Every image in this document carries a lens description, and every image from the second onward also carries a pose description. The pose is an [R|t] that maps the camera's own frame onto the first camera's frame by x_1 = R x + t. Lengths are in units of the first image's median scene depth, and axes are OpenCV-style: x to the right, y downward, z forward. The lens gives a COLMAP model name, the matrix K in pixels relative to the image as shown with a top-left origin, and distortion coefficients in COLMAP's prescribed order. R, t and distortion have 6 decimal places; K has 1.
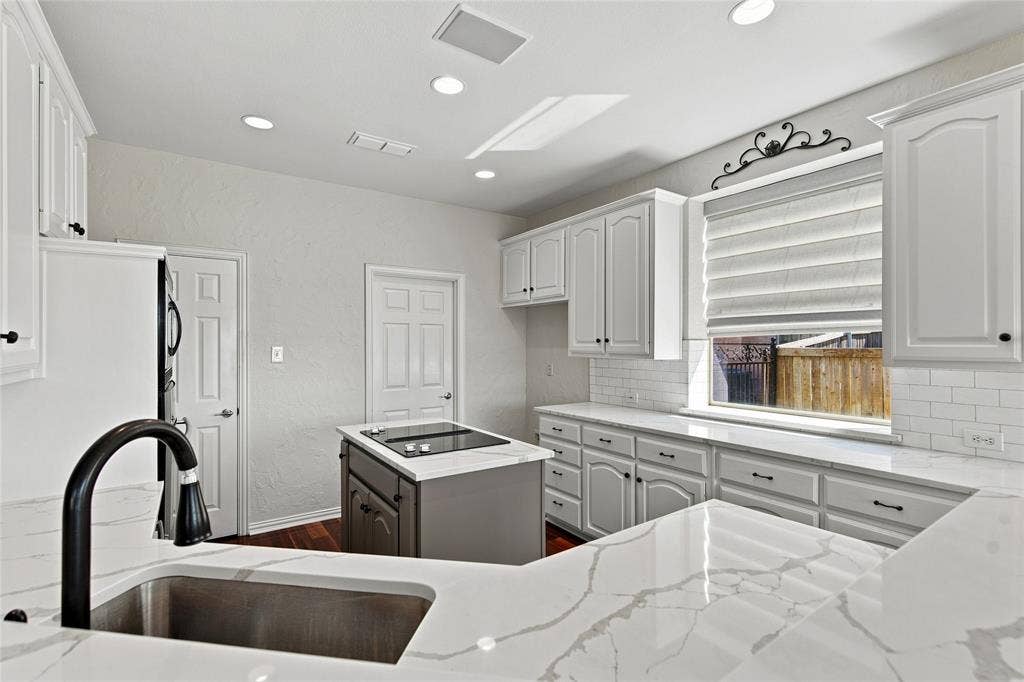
lens RADIAL K [[466.5, 0, 509.4], [0, 466.5, 339.1], [0, 0, 1]] dist [0.000328, 0.000028]
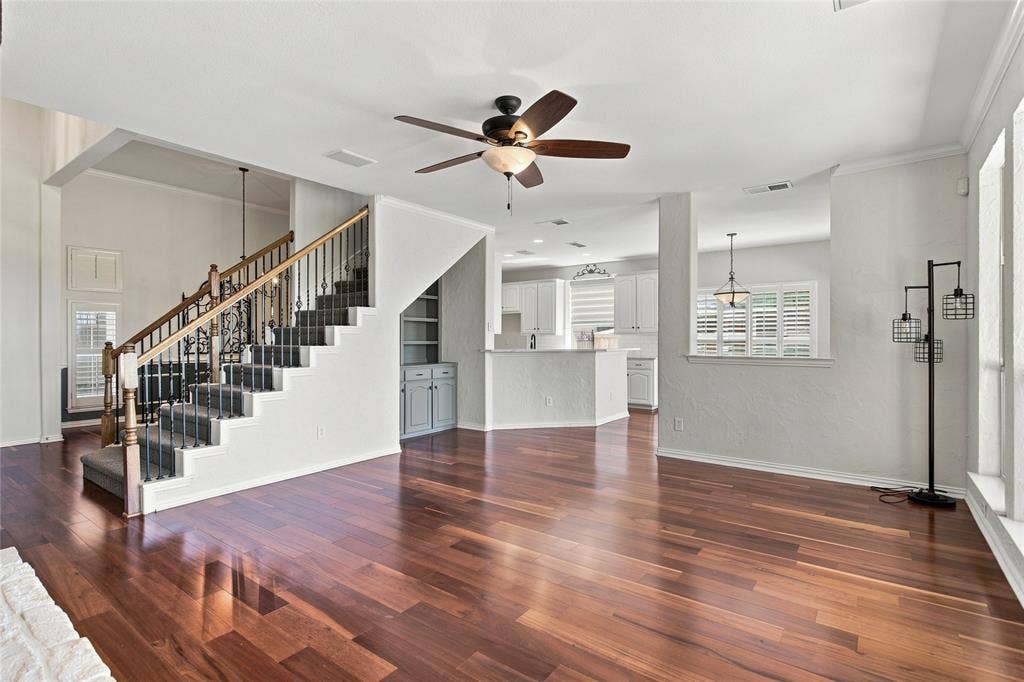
lens RADIAL K [[499.3, 0, 511.4], [0, 499.3, 338.7], [0, 0, 1]] dist [0.004394, 0.000561]
pose [[0.940536, 0.001696, 0.339689, -1.029924], [-0.007886, 0.999827, 0.016842, 0.017091], [-0.339602, -0.018519, 0.940387, -1.895750]]
